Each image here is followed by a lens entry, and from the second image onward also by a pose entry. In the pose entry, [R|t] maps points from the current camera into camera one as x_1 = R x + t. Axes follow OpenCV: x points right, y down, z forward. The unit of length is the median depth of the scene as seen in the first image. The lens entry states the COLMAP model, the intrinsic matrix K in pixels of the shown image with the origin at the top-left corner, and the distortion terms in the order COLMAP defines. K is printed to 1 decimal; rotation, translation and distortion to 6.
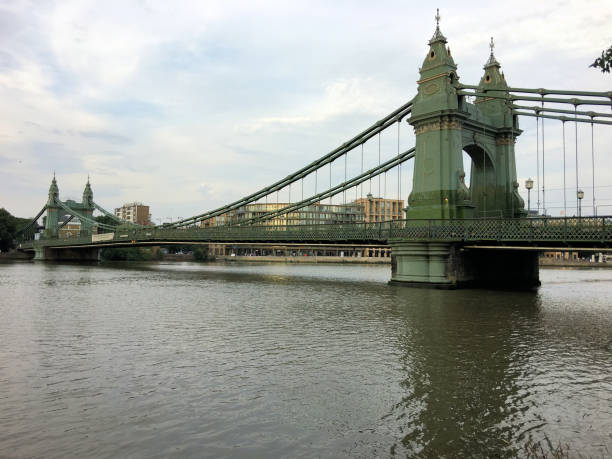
lens RADIAL K [[526.0, 0, 306.0], [0, 526.0, 226.9], [0, 0, 1]] dist [0.072607, -0.135468]
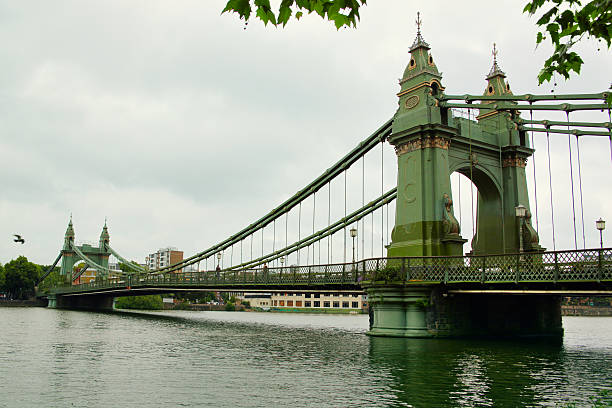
lens RADIAL K [[587.0, 0, 307.7], [0, 587.0, 210.3], [0, 0, 1]] dist [-0.071498, 0.000000]
pose [[0.994074, -0.017667, -0.107258, 0.163697], [0.005959, 0.994078, -0.108504, 0.009094], [0.108540, 0.107221, 0.988293, 0.084493]]
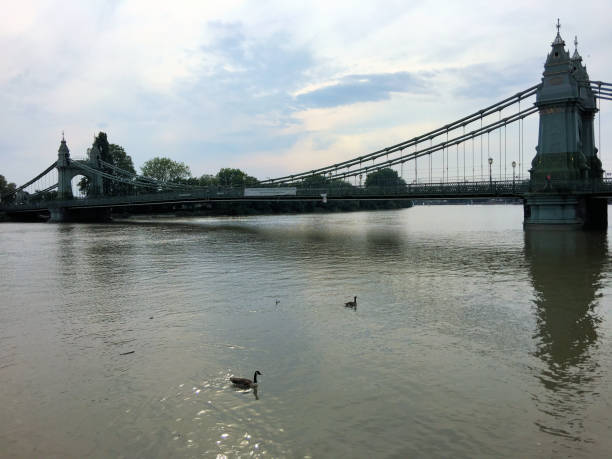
lens RADIAL K [[534.0, 0, 303.2], [0, 534.0, 231.0], [0, 0, 1]] dist [0.008890, -0.029990]
pose [[0.984414, -0.041044, 0.171009, -0.621519], [0.023445, 0.994334, 0.103685, -0.035326], [-0.174296, -0.098060, 0.979799, -0.244800]]
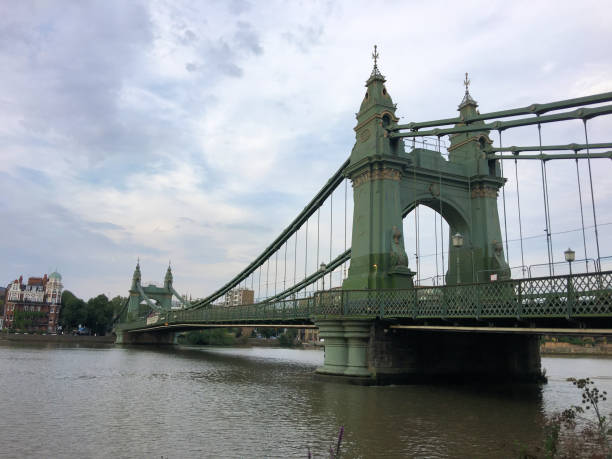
lens RADIAL K [[526.0, 0, 305.9], [0, 526.0, 223.7], [0, 0, 1]] dist [0.072607, -0.135468]
pose [[0.968555, -0.045885, -0.244531, 0.332290], [0.004881, 0.986161, -0.165719, 0.014860], [0.248751, 0.159314, 0.955375, 0.197761]]
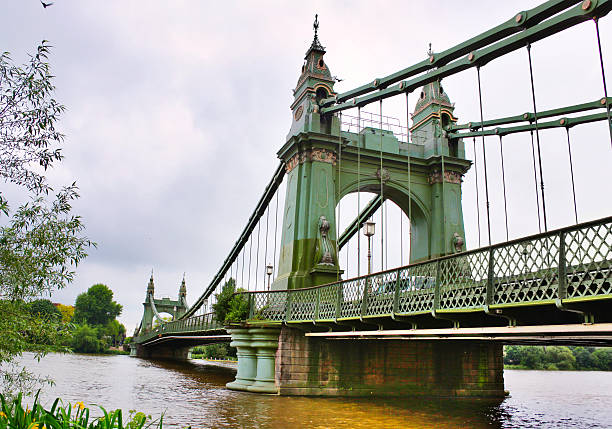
lens RADIAL K [[551.4, 0, 306.8], [0, 551.4, 223.6], [0, 0, 1]] dist [-0.093989, -0.012129]
pose [[0.940299, -0.062659, -0.334532, 0.471144], [-0.002894, 0.981400, -0.191952, 0.029608], [0.340337, 0.181460, 0.922628, 0.332420]]
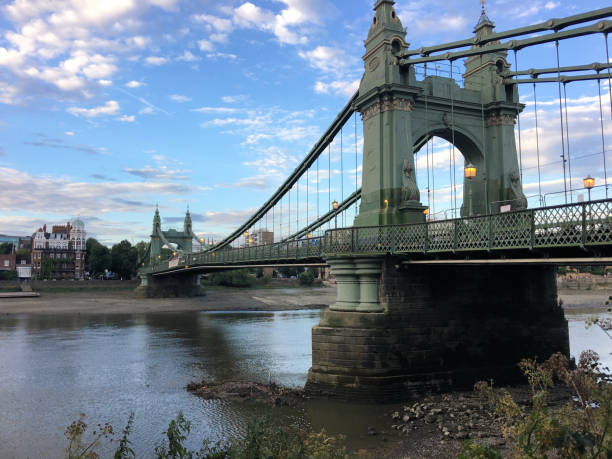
lens RADIAL K [[526.0, 0, 307.7], [0, 526.0, 227.5], [0, 0, 1]] dist [0.072607, -0.135468]
pose [[0.957935, -0.048596, -0.282842, 0.342258], [0.036840, 0.998228, -0.046736, 0.016381], [0.284611, 0.034350, 0.958027, 0.217481]]
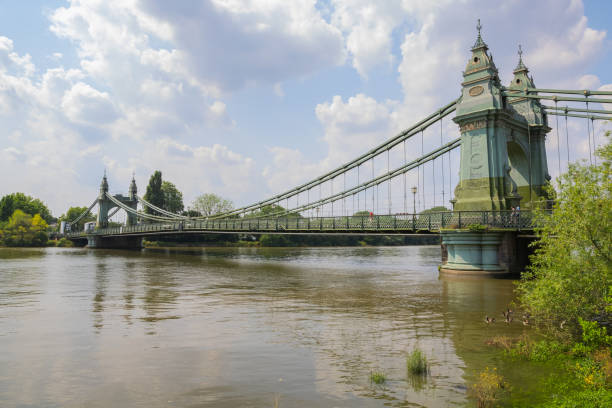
lens RADIAL K [[460.7, 0, 306.7], [0, 460.7, 210.3], [0, 0, 1]] dist [-0.049759, -0.008421]
pose [[0.999919, -0.011392, -0.005706, -0.104276], [0.011348, 0.999906, -0.007687, -0.011271], [0.005793, 0.007621, 0.999954, 0.063051]]
